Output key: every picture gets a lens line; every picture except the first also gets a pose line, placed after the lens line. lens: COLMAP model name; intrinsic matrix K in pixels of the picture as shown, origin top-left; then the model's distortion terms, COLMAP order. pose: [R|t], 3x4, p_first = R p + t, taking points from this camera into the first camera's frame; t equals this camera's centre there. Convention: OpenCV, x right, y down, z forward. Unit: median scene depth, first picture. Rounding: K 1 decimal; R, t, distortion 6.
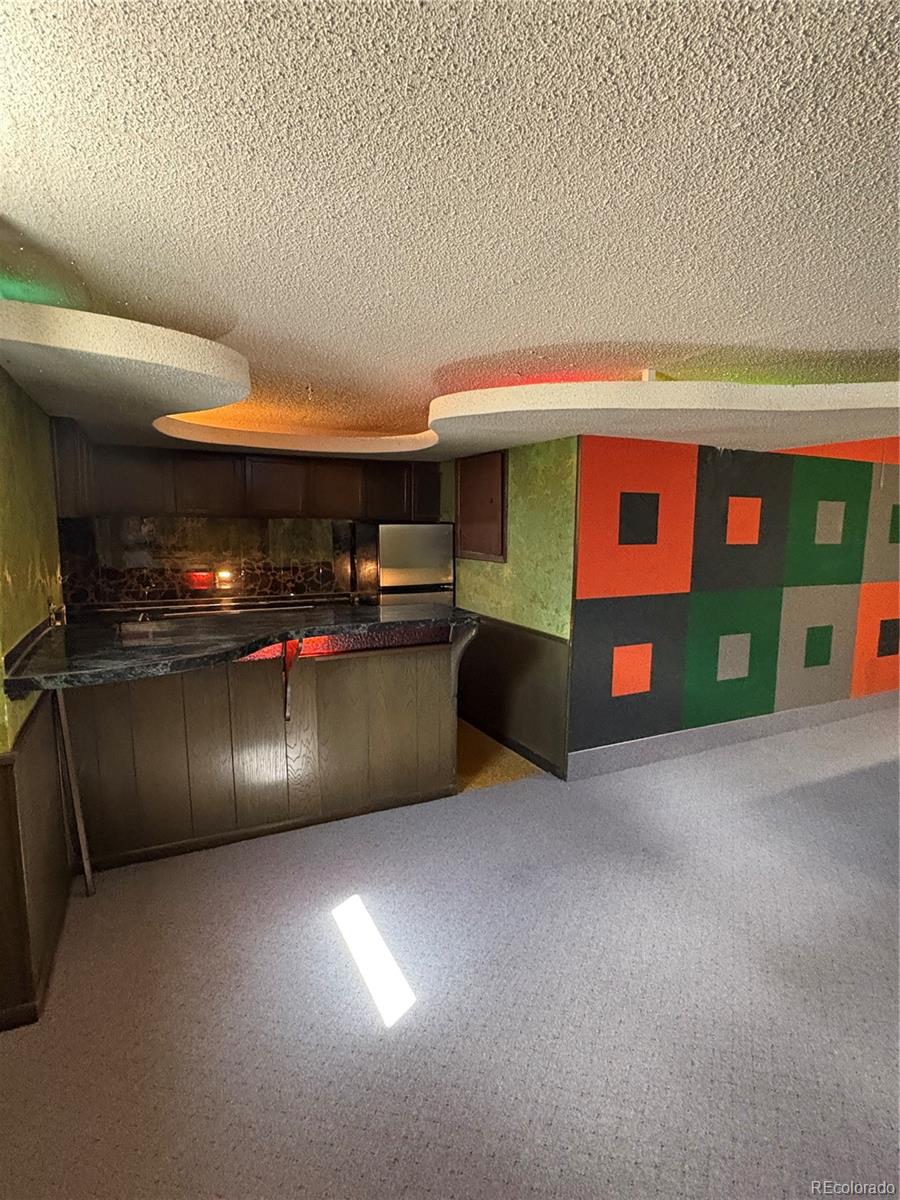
lens RADIAL K [[599.4, 0, 451.2], [0, 599.4, 601.5], [0, 0, 1]] dist [-0.004325, 0.000420]
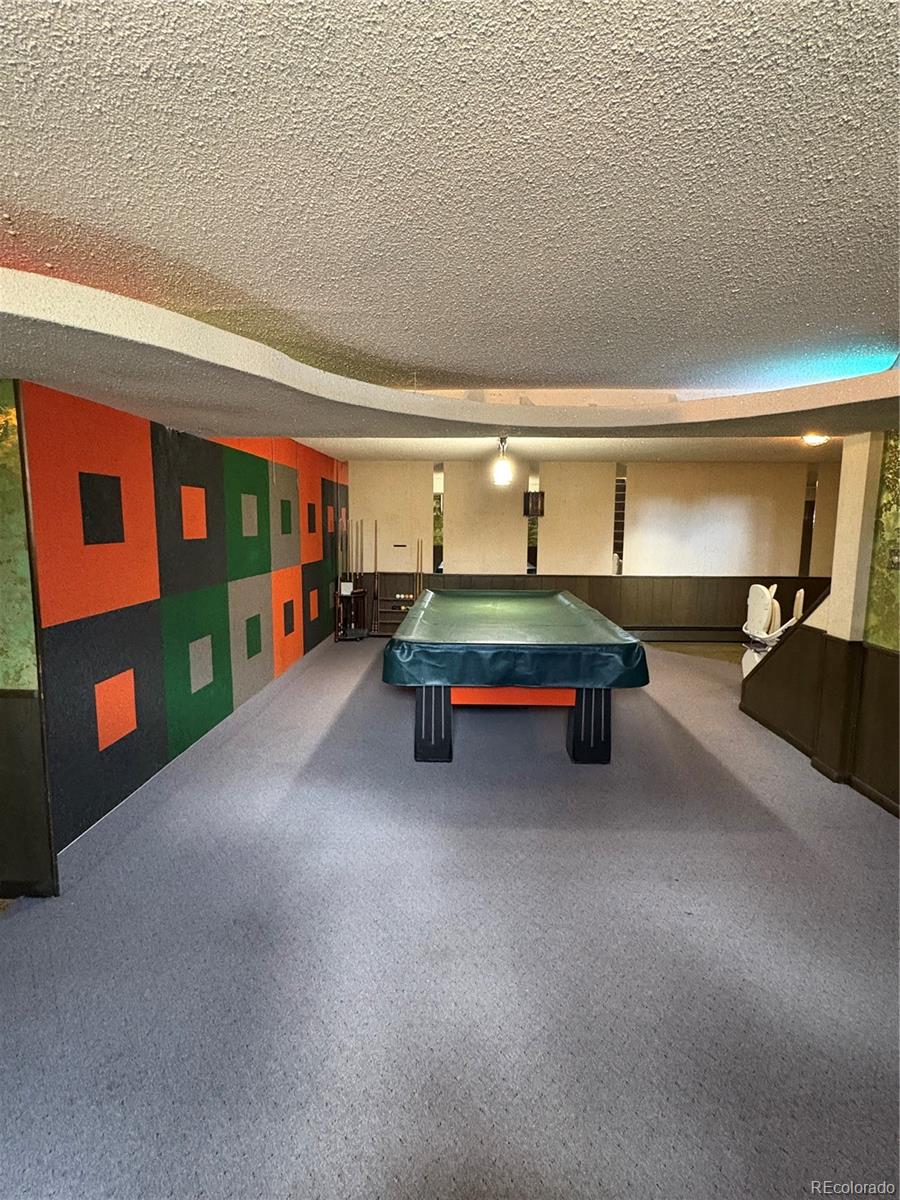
lens RADIAL K [[599.4, 0, 450.9], [0, 599.4, 599.1], [0, 0, 1]] dist [-0.004325, 0.000420]
pose [[0.468981, -0.118649, 0.875202, -0.140193], [0.113342, 0.990827, 0.073590, -0.029423], [-0.875905, 0.064685, 0.478127, 0.245827]]
